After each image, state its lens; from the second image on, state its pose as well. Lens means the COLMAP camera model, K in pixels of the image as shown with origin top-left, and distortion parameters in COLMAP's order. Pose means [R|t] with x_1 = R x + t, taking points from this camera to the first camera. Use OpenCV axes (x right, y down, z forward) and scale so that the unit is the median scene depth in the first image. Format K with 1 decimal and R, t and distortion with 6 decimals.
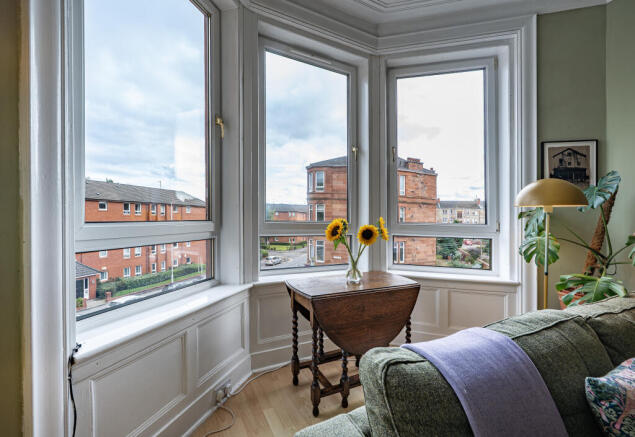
lens RADIAL K [[282.7, 0, 327.8], [0, 282.7, 206.4], [0, 0, 1]] dist [0.000126, -0.000006]
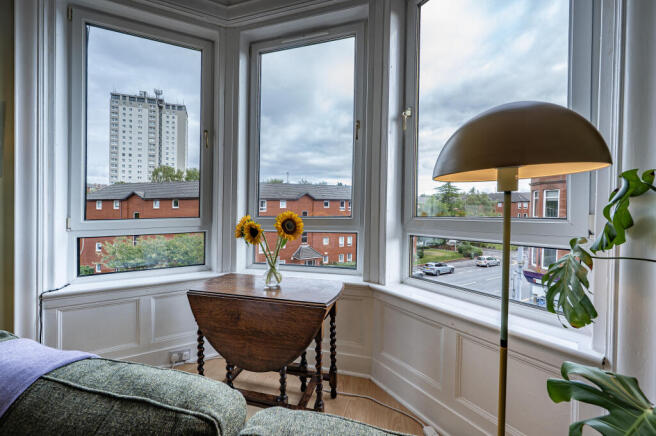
lens RADIAL K [[291.9, 0, 329.0], [0, 291.9, 202.3], [0, 0, 1]] dist [0.000077, -0.000167]
pose [[0.692751, -0.043039, -0.719891, 0.163684], [0.049988, 0.998682, -0.011603, 0.005082], [0.719442, -0.027948, 0.693990, 0.095832]]
